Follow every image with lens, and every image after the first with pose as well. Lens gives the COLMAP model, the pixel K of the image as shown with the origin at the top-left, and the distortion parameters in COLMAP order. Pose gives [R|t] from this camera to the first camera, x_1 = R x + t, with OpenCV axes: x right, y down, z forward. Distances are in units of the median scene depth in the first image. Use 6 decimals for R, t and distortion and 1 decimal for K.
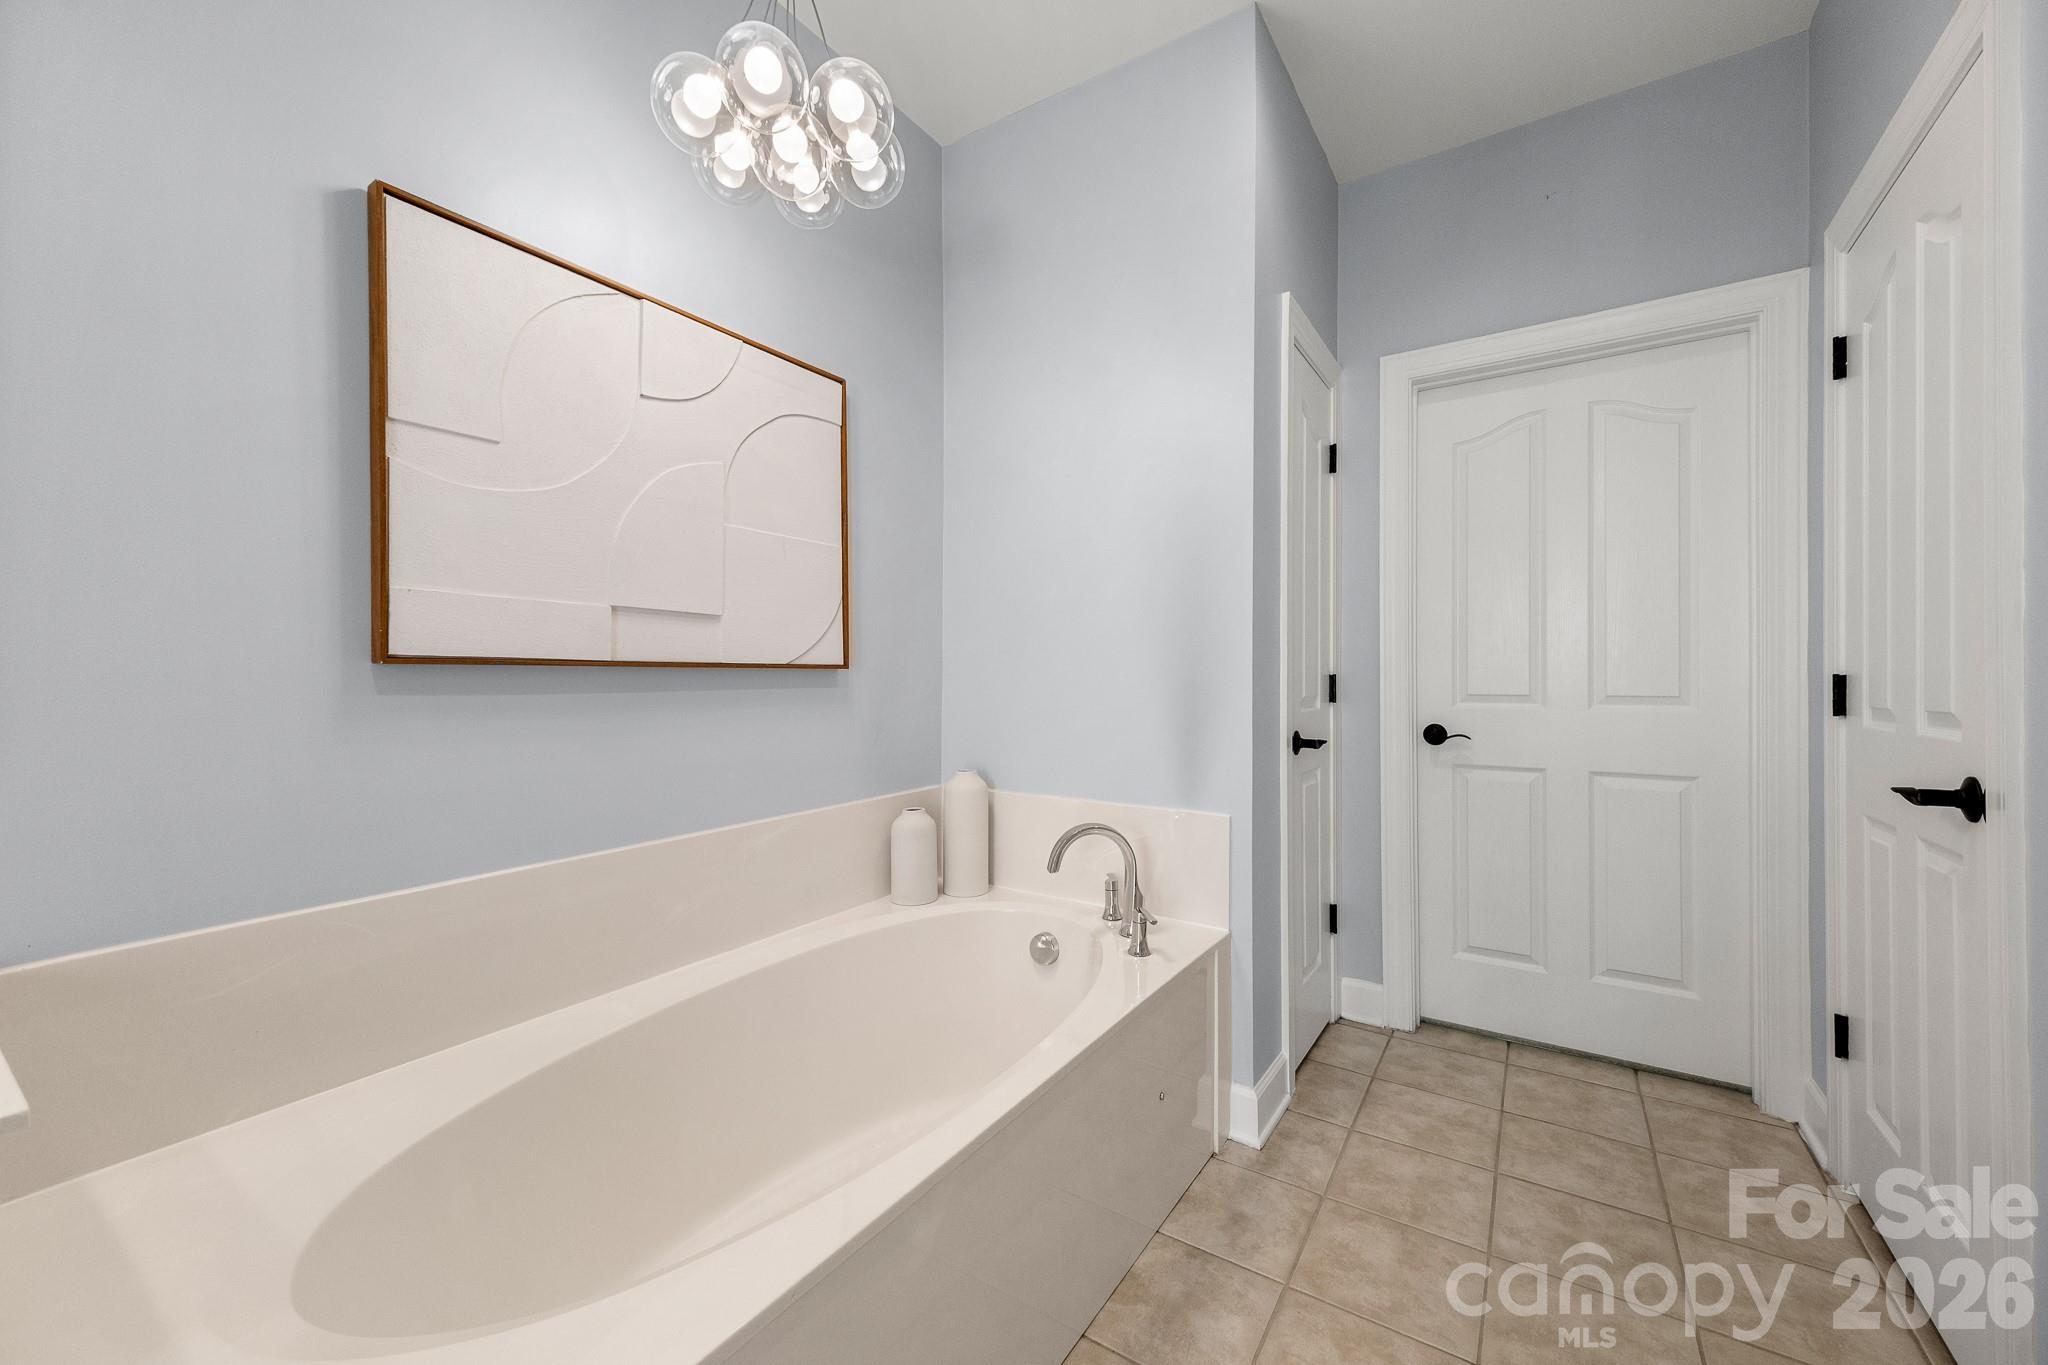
lens RADIAL K [[782.8, 0, 1027.9], [0, 782.8, 673.4], [0, 0, 1]] dist [0.003291, 0.000136]
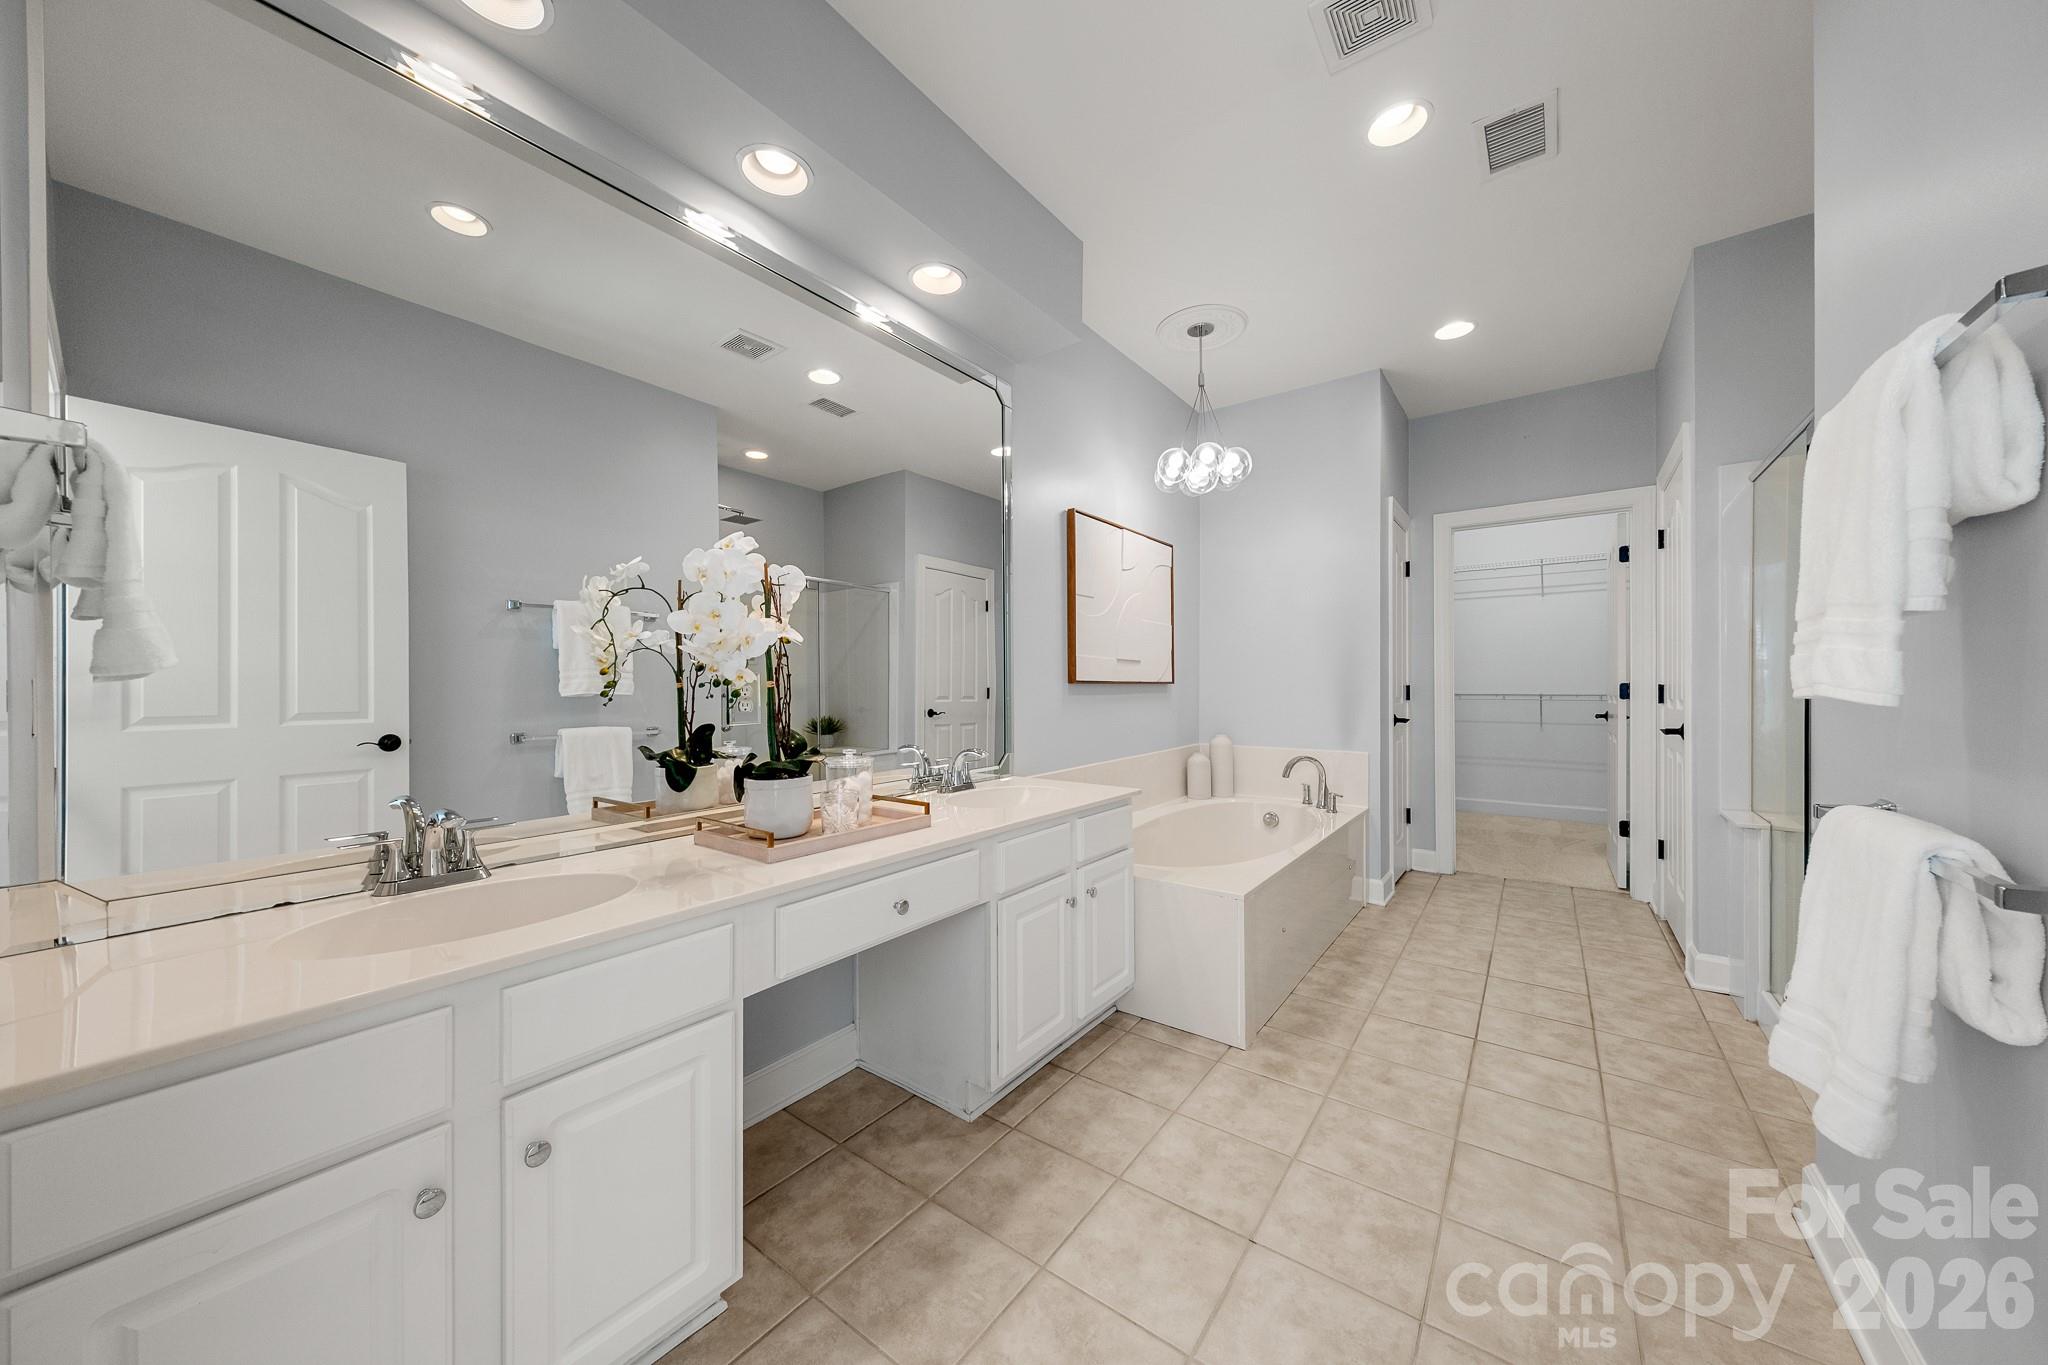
lens RADIAL K [[708.2, 0, 1016.1], [0, 708.2, 690.7], [0, 0, 1]] dist [-0.000471, -0.000493]
pose [[0.998531, -0.002547, -0.054116, -0.570918], [0.002935, 0.999971, 0.007085, -0.001345], [0.054096, -0.007234, 0.998510, -0.928027]]
